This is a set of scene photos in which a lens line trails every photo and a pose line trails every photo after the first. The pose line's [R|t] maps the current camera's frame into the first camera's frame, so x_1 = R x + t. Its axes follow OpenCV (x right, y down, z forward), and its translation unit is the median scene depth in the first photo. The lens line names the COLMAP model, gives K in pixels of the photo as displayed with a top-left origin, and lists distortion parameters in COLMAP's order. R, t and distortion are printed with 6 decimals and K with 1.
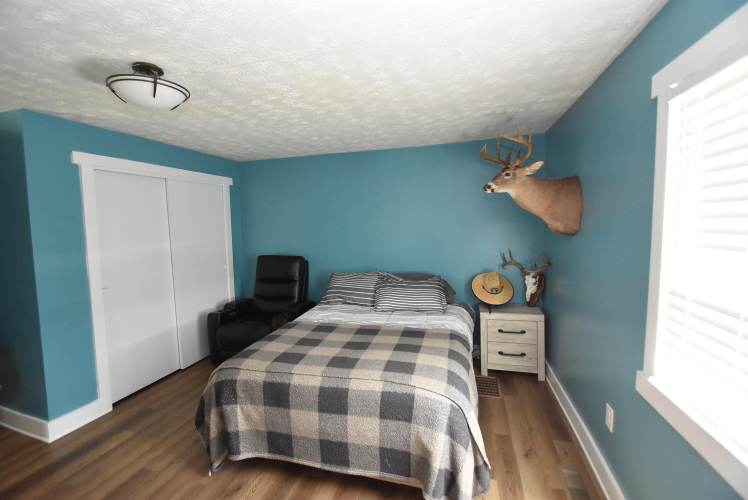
lens RADIAL K [[327.4, 0, 364.6], [0, 327.4, 249.0], [0, 0, 1]] dist [0.012441, -0.014341]
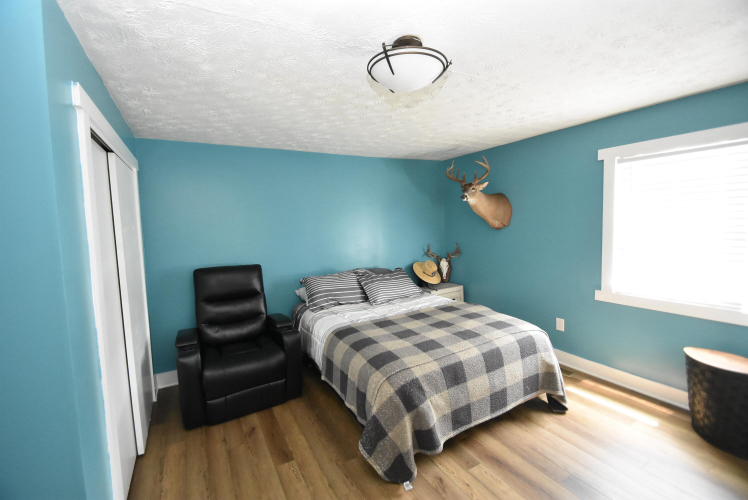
lens RADIAL K [[327.4, 0, 364.6], [0, 327.4, 249.0], [0, 0, 1]] dist [0.012441, -0.014341]
pose [[0.703181, -0.056332, 0.708776, -1.016733], [0.073879, 0.997249, 0.005963, -0.003540], [-0.707162, 0.048170, 0.705409, 0.344201]]
